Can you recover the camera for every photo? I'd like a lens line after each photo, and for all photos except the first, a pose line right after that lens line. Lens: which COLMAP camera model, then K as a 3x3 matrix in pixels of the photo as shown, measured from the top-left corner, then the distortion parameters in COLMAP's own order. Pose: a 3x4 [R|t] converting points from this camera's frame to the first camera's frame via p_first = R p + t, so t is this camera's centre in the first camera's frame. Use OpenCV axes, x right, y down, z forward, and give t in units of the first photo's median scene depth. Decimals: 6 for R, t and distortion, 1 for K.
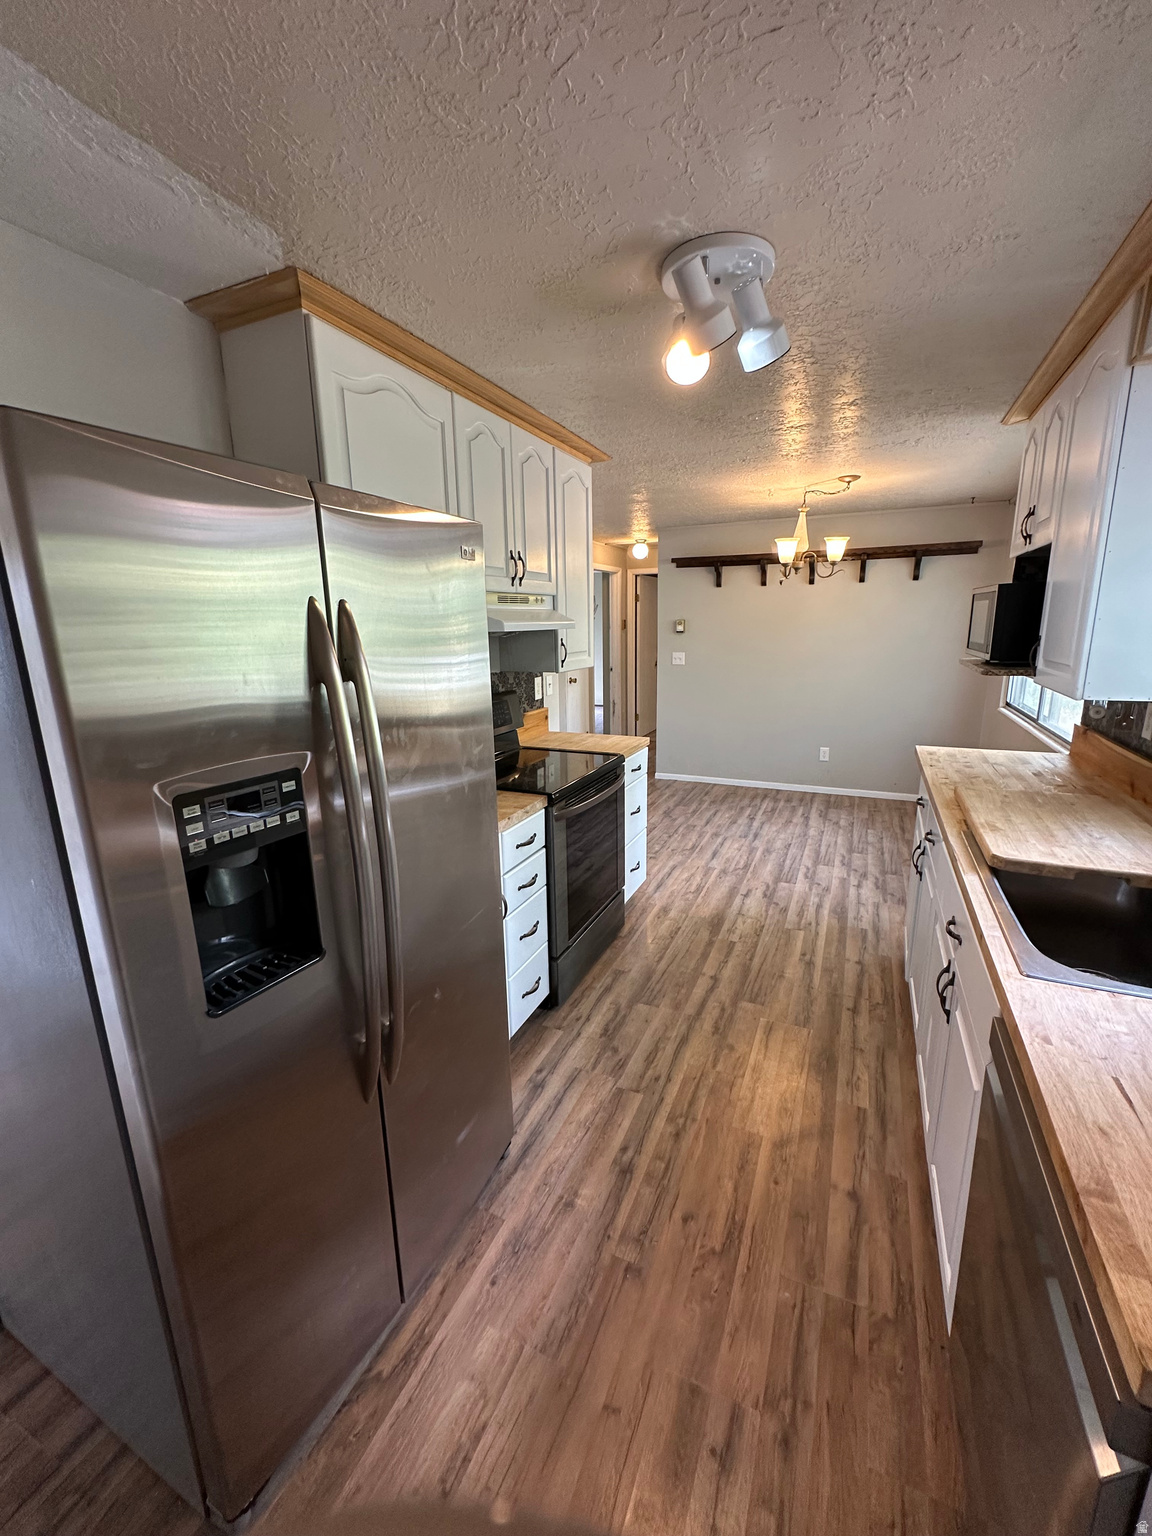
lens RADIAL K [[622.6, 0, 576.0], [0, 622.6, 768.0], [0, 0, 1]] dist [-0.005609, 0.001246]
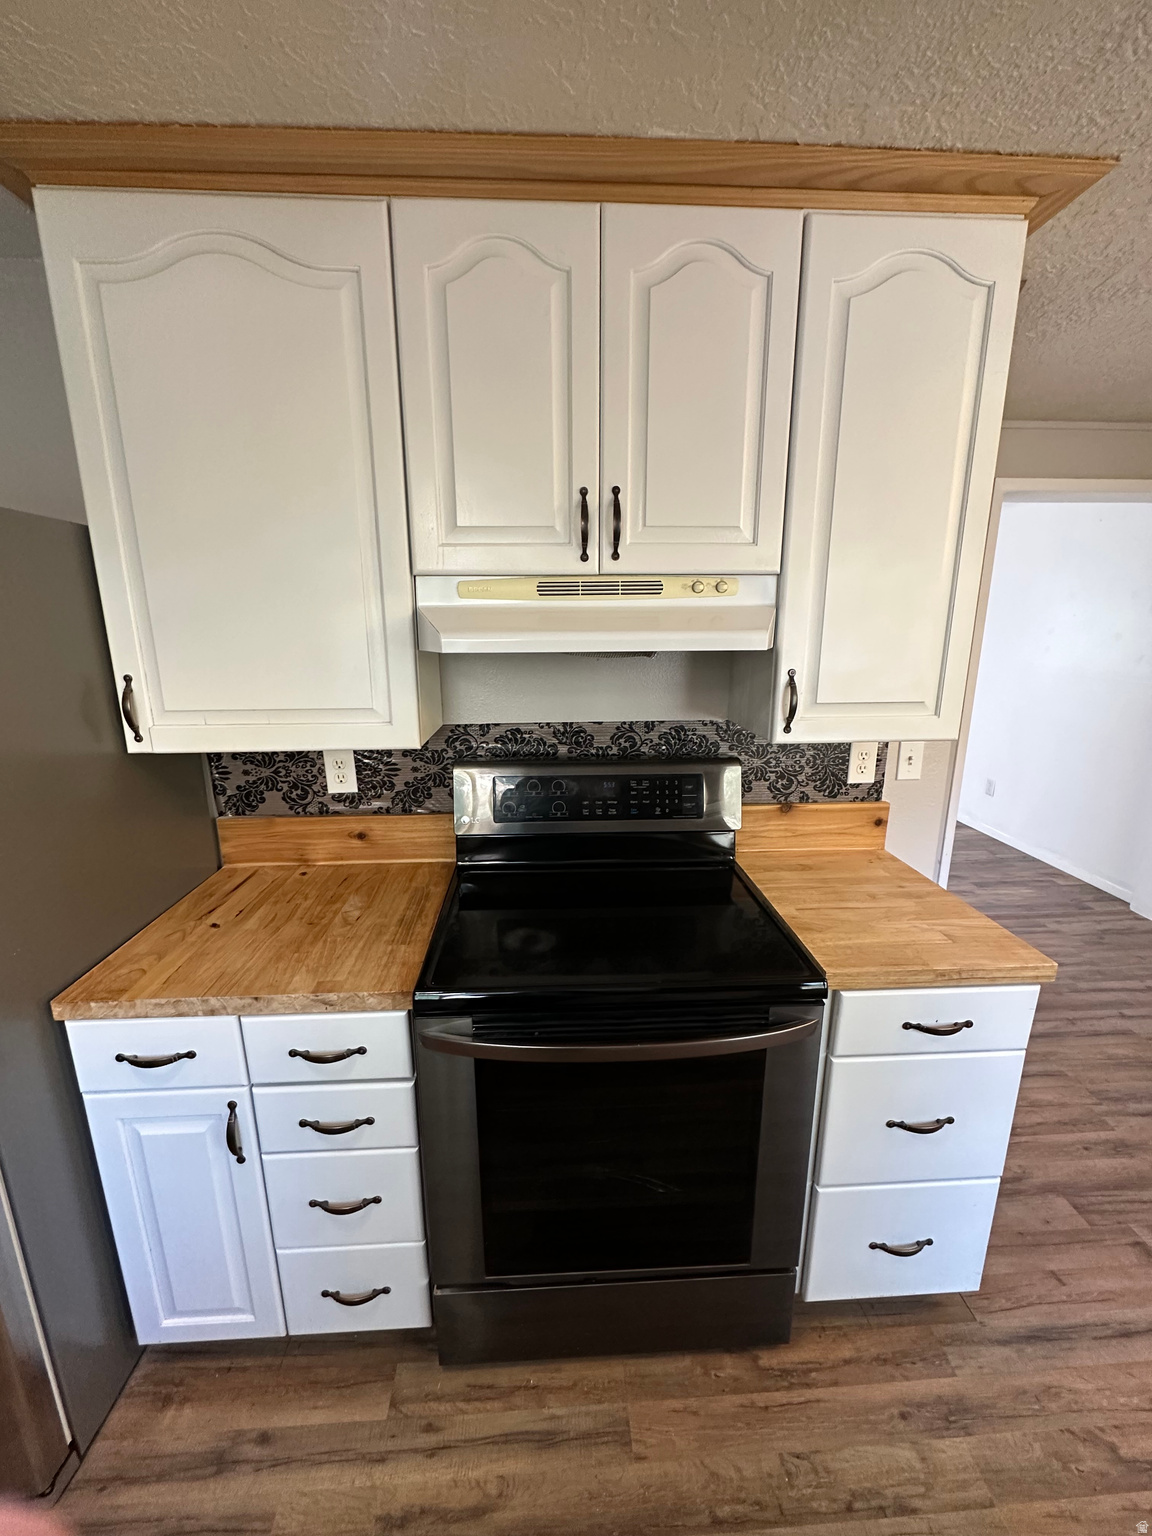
lens RADIAL K [[615.5, 0, 576.0], [0, 615.5, 768.0], [0, 0, 1]] dist [-0.004029, 0.000874]
pose [[0.465583, 0.218858, -0.857516, 0.251770], [-0.206206, 0.969098, 0.135379, -0.140283], [0.860646, 0.113795, 0.496326, 0.547549]]
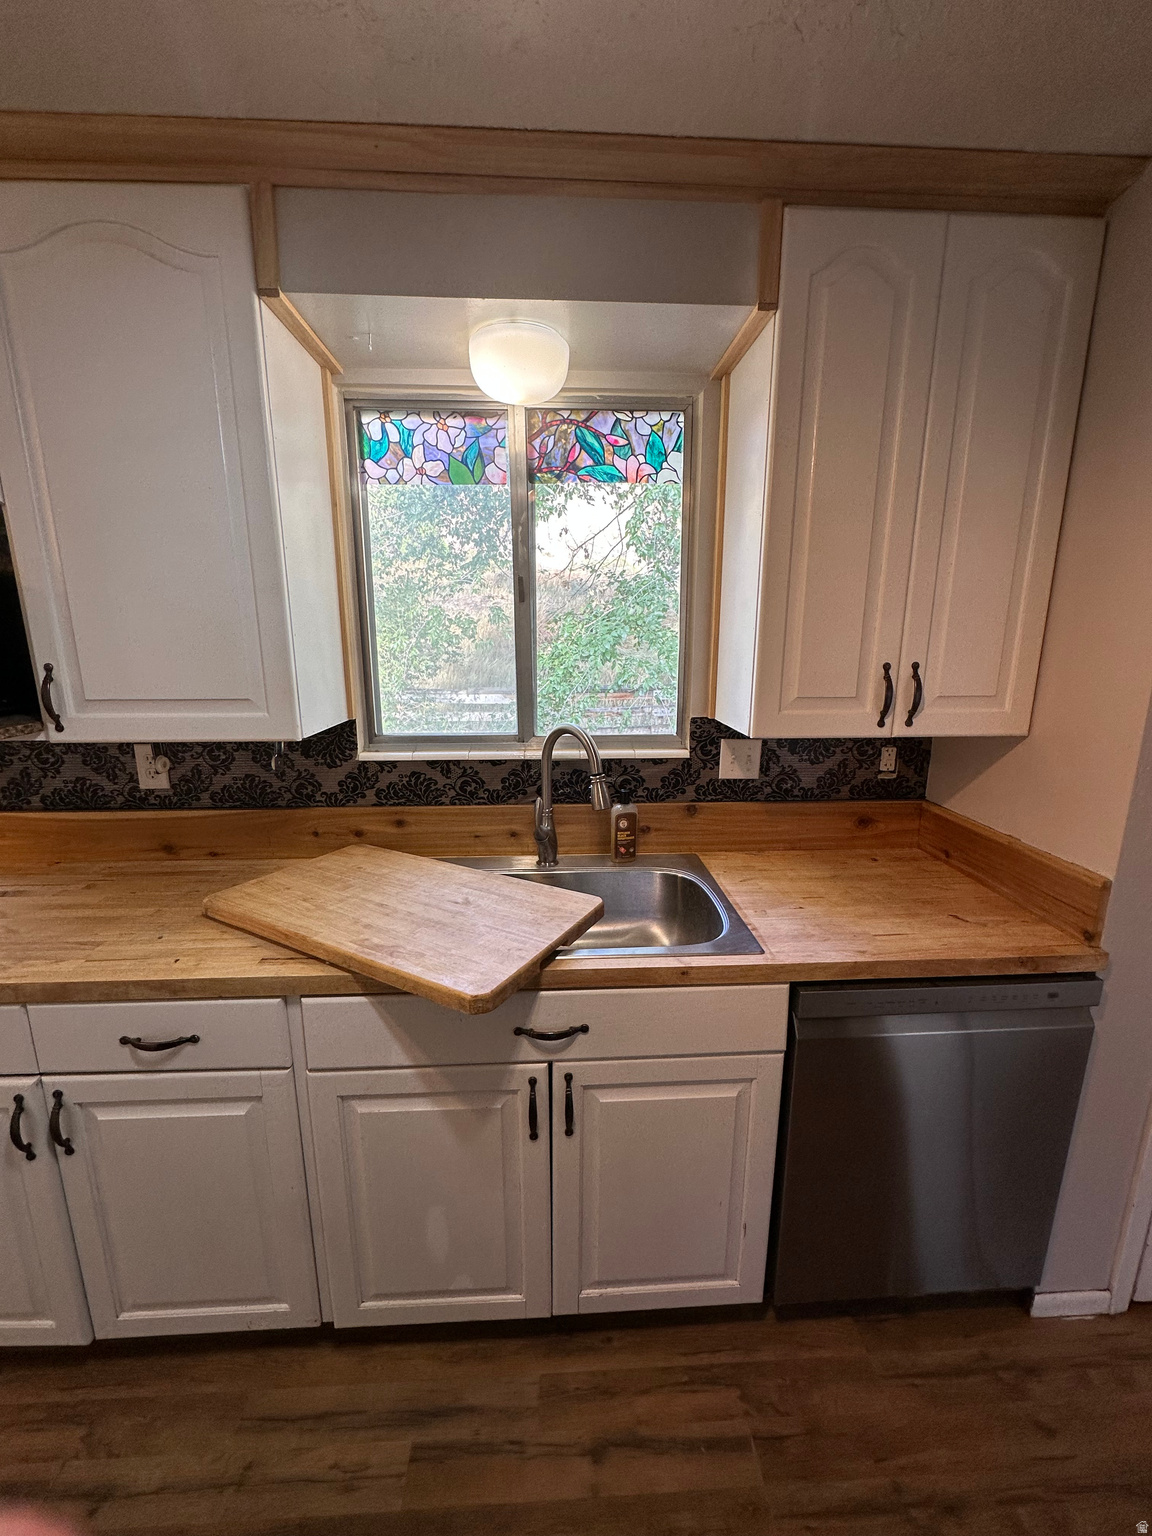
lens RADIAL K [[615.5, 0, 576.0], [0, 615.5, 768.0], [0, 0, 1]] dist [-0.004029, 0.000874]
pose [[-0.458106, -0.165965, 0.873267, -0.006929], [0.212164, 0.933606, 0.288732, -0.108375], [-0.863207, 0.317545, -0.392479, 0.488989]]
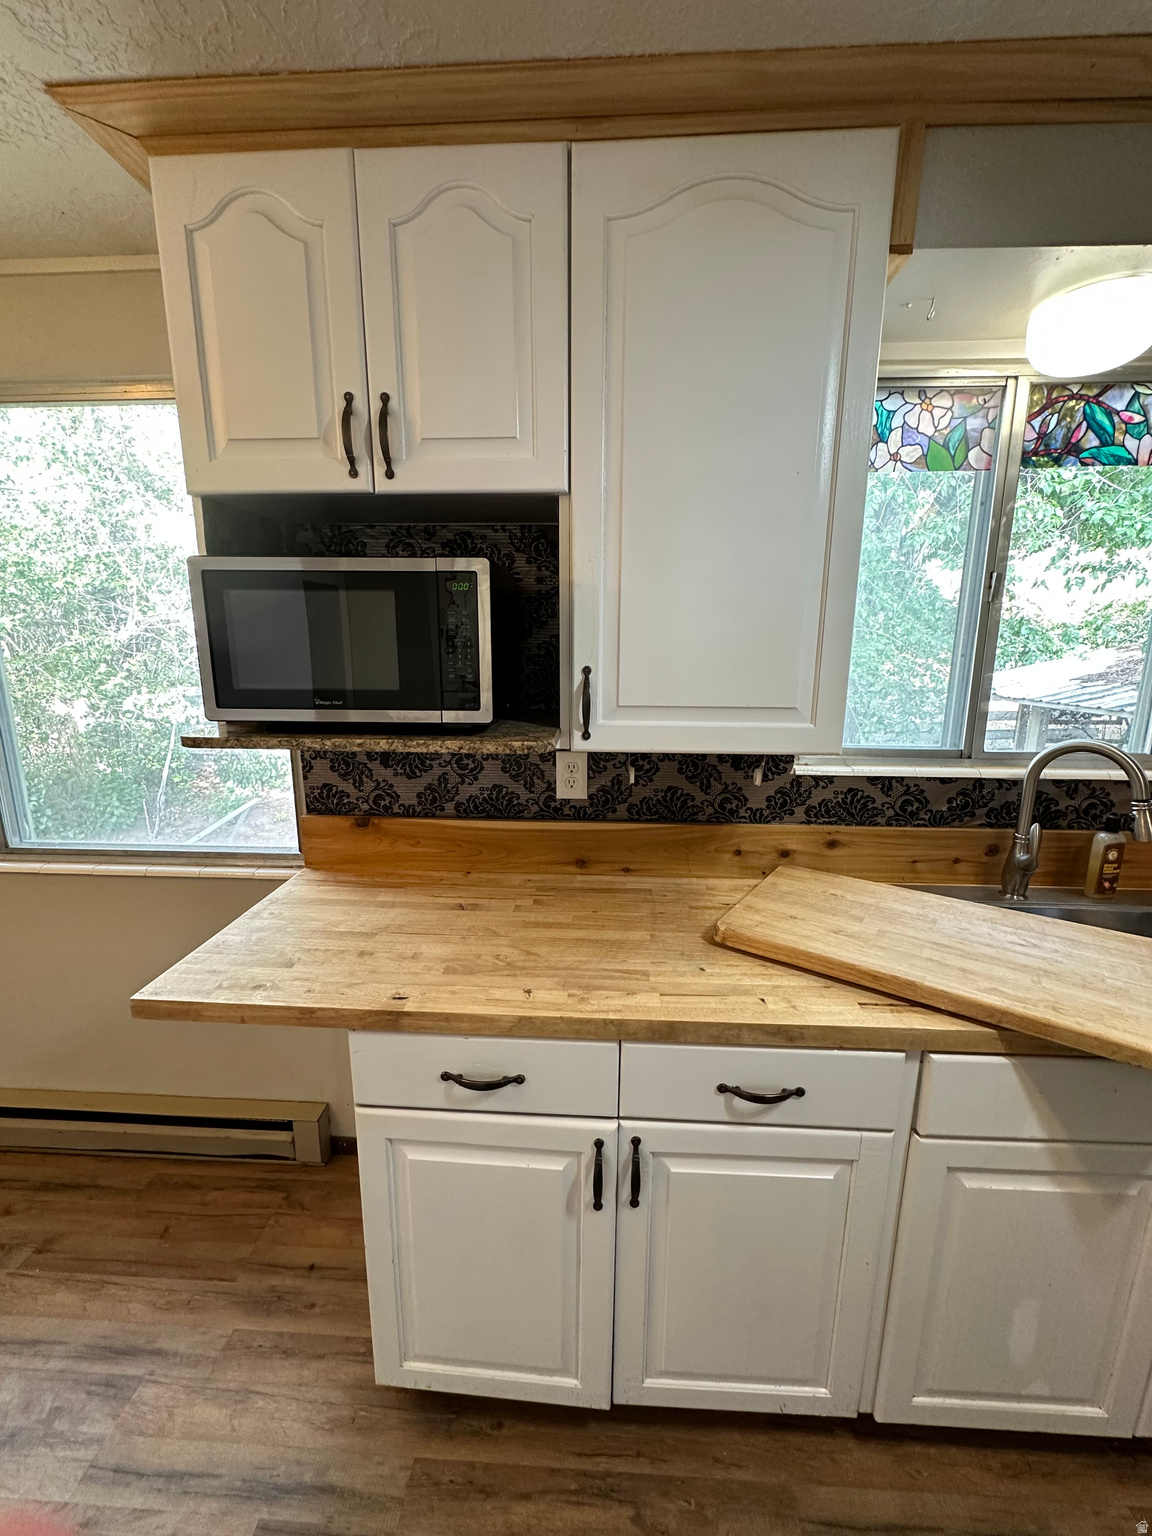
lens RADIAL K [[615.5, 0, 576.0], [0, 615.5, 768.0], [0, 0, 1]] dist [-0.004029, 0.000874]
pose [[-0.368068, -0.170479, 0.914037, 0.141157], [0.214780, 0.940872, 0.261973, -0.162222], [-0.904652, 0.292740, -0.309689, 0.712300]]
